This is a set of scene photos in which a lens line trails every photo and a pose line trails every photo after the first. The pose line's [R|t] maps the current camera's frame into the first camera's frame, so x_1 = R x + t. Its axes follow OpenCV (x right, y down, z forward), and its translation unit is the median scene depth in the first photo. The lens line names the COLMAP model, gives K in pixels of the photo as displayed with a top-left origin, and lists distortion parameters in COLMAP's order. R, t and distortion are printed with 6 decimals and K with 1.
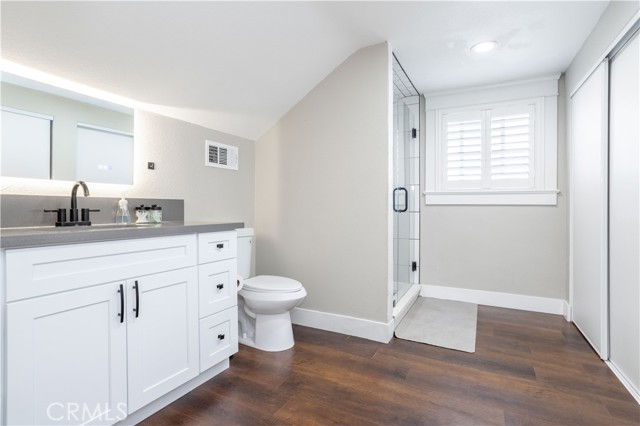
lens RADIAL K [[314.3, 0, 325.6], [0, 314.3, 206.8], [0, 0, 1]] dist [-0.025773, 0.003827]
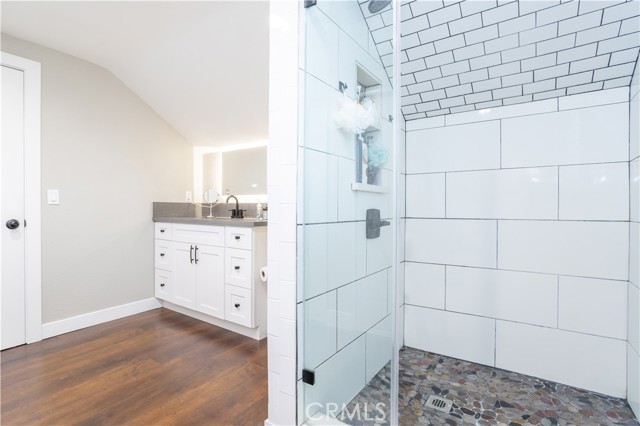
lens RADIAL K [[314.3, 0, 315.3], [0, 314.3, 210.7], [0, 0, 1]] dist [-0.025773, 0.003827]
pose [[-0.118332, 0.006306, -0.992954, 1.014893], [-0.001623, 0.999977, 0.006544, 0.001014], [0.992973, 0.002386, -0.118319, 1.581707]]
